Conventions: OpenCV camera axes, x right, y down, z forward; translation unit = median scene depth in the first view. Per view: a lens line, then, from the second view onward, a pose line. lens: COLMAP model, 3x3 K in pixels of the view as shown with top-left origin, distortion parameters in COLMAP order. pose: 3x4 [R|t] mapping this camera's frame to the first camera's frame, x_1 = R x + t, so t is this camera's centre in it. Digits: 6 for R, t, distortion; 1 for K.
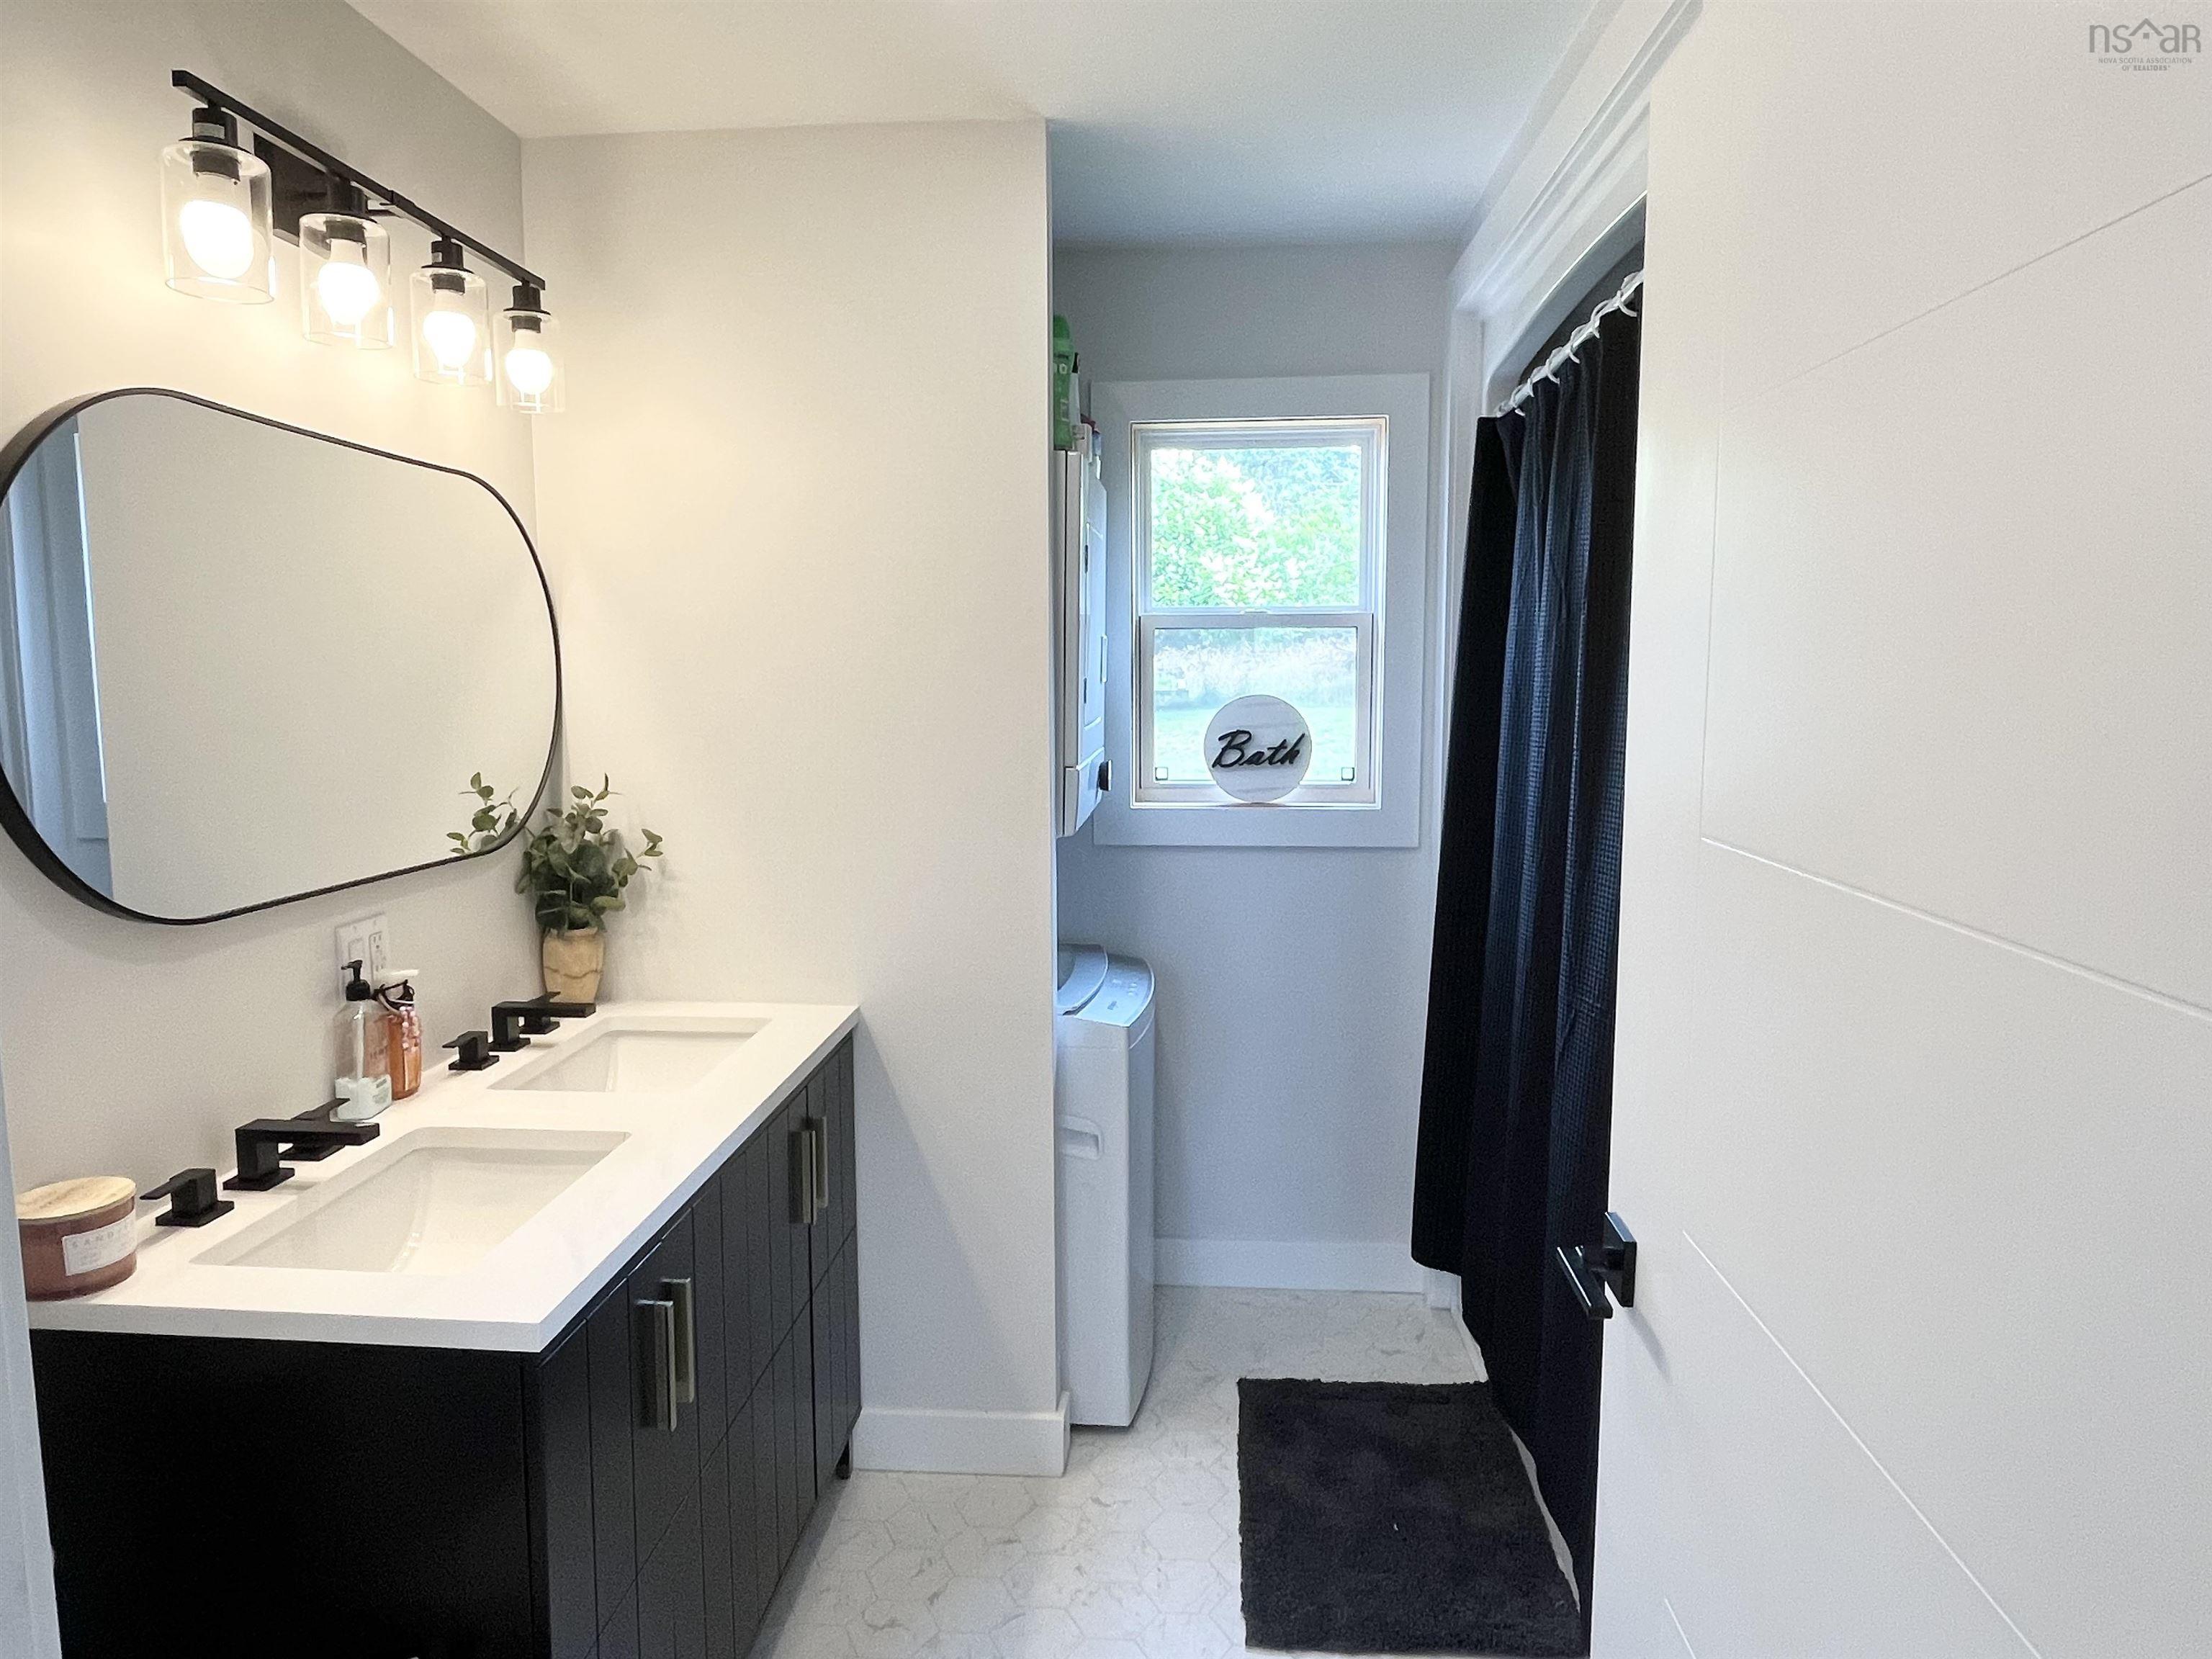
lens RADIAL K [[1366.7, 0, 1092.4], [0, 1366.7, 821.0], [0, 0, 1]] dist [0.001020, 0.001036]
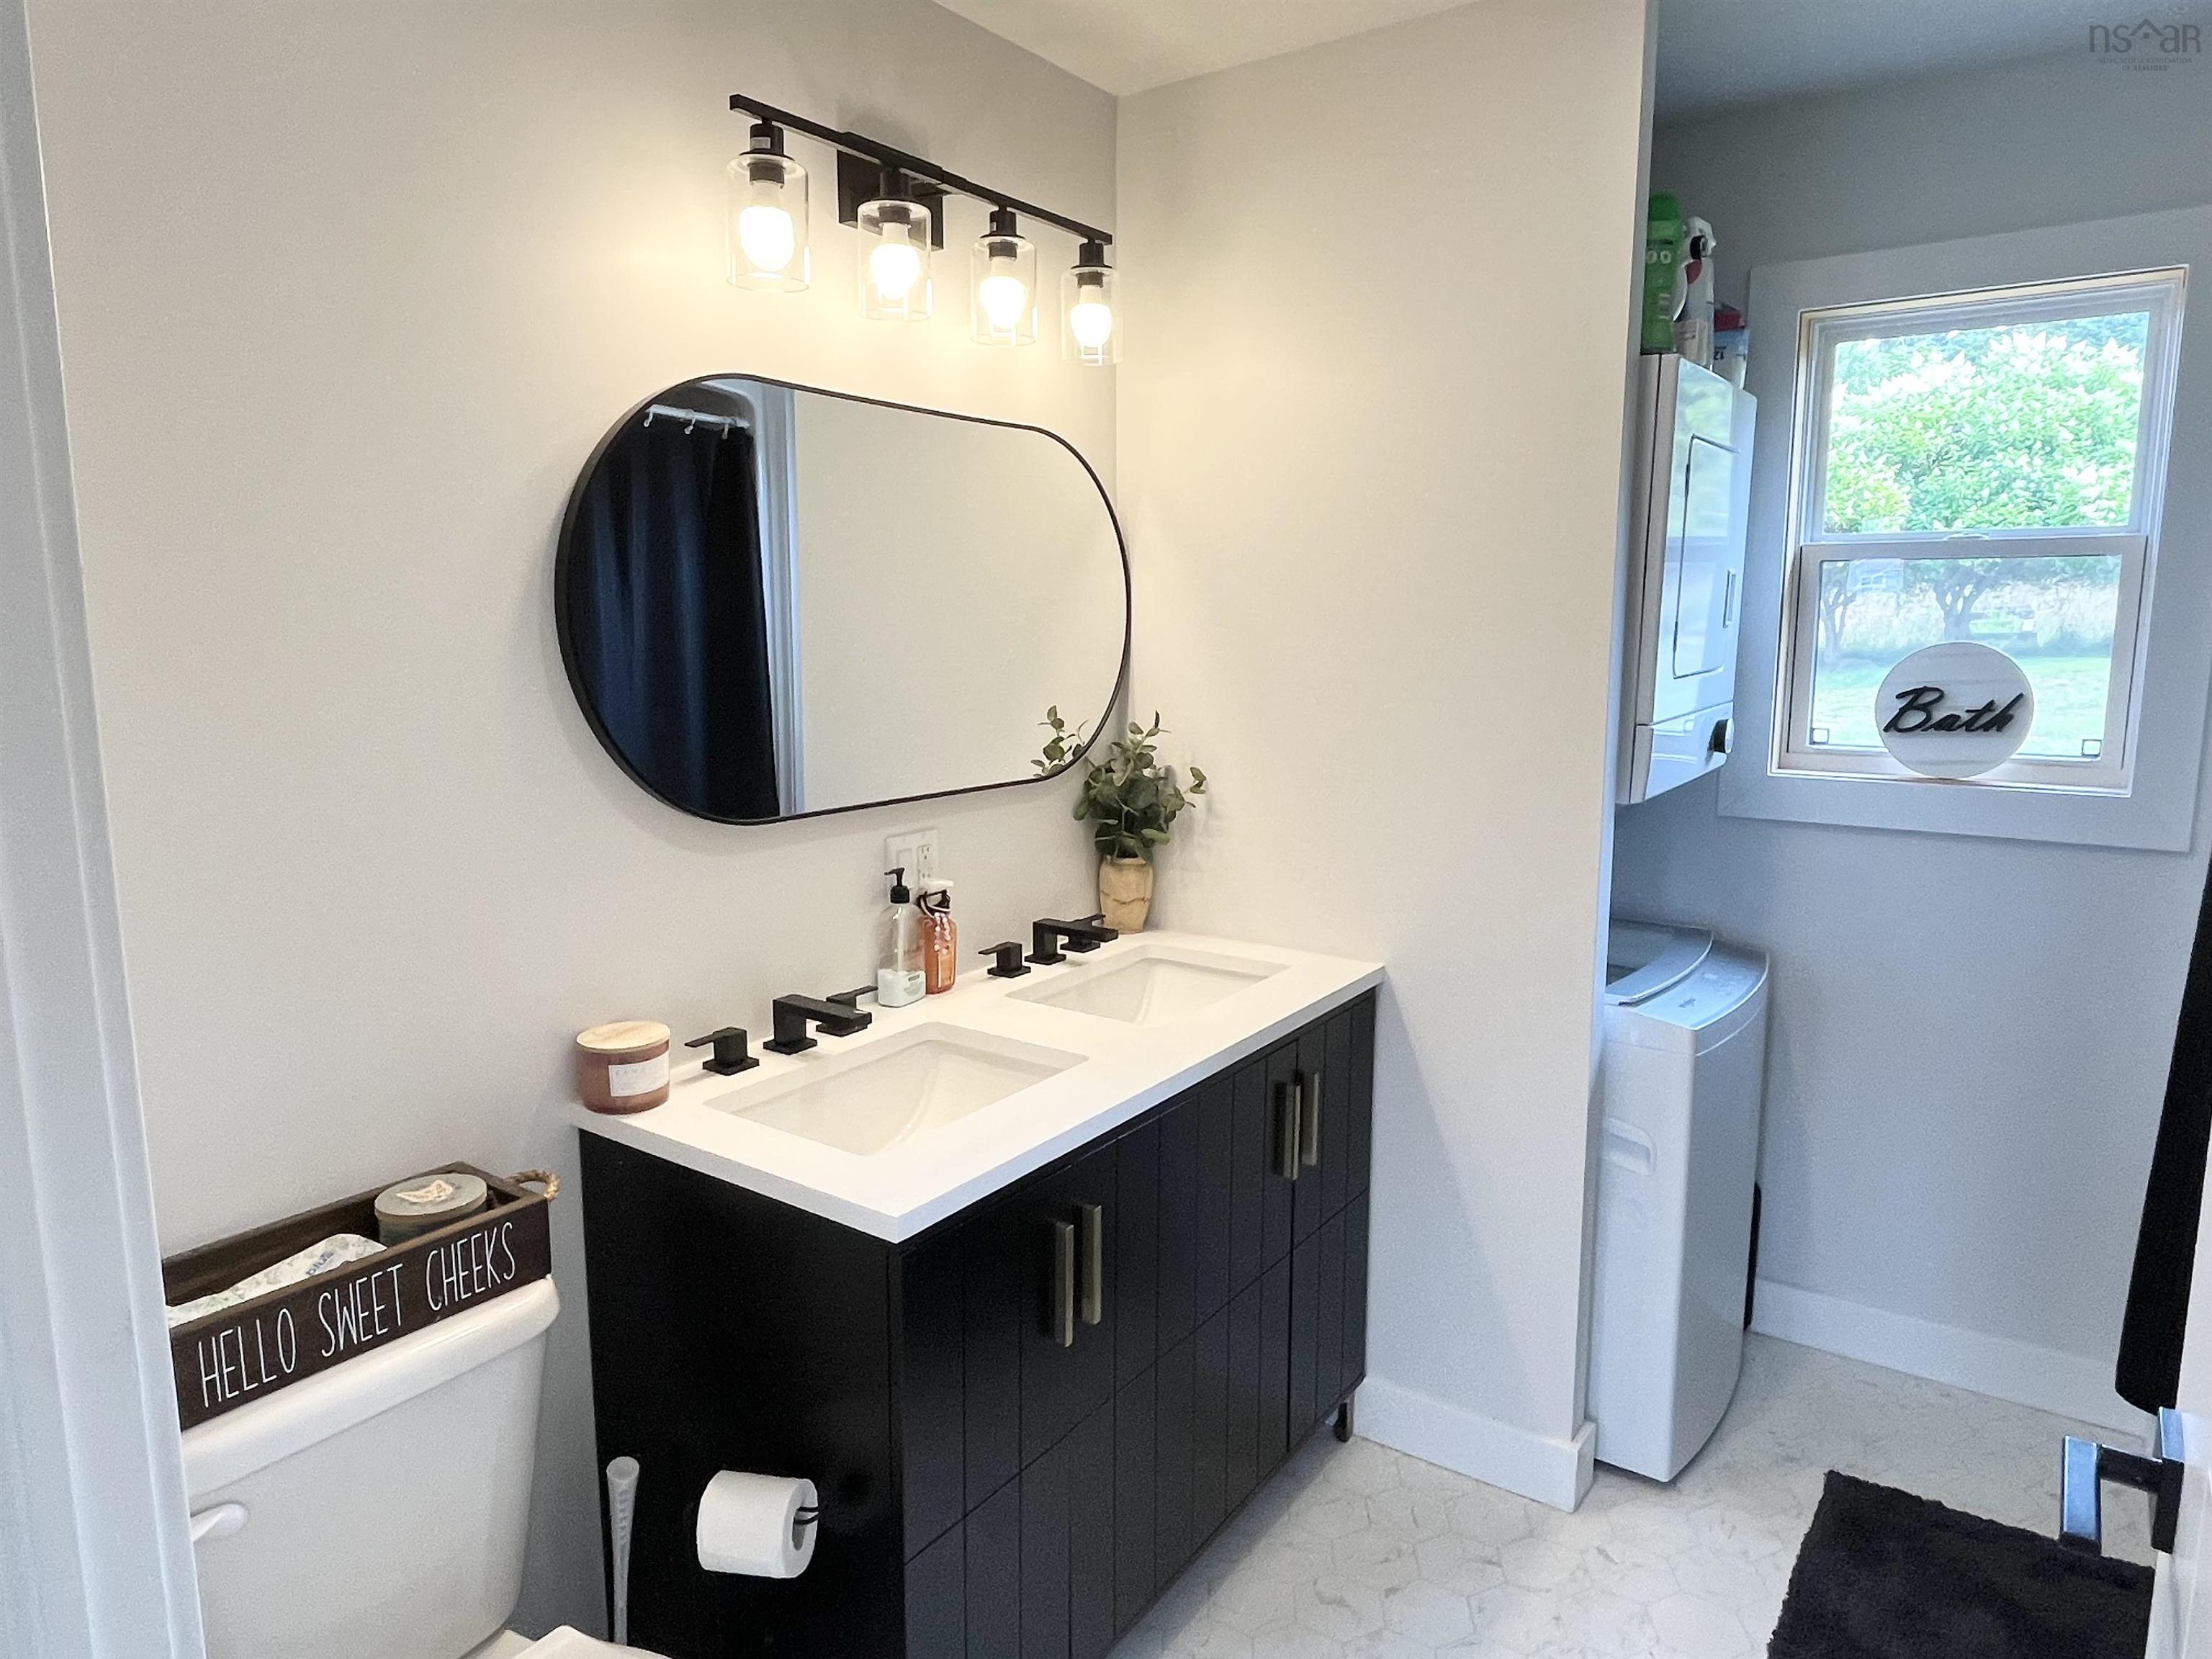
lens RADIAL K [[1373.4, 0, 1109.4], [0, 1373.4, 817.3], [0, 0, 1]] dist [0.006275, -0.001164]
pose [[0.862841, 0.077448, -0.499507, 0.139273], [-0.056821, 0.996790, 0.056398, -0.011066], [0.502271, -0.020280, 0.864472, 0.077469]]
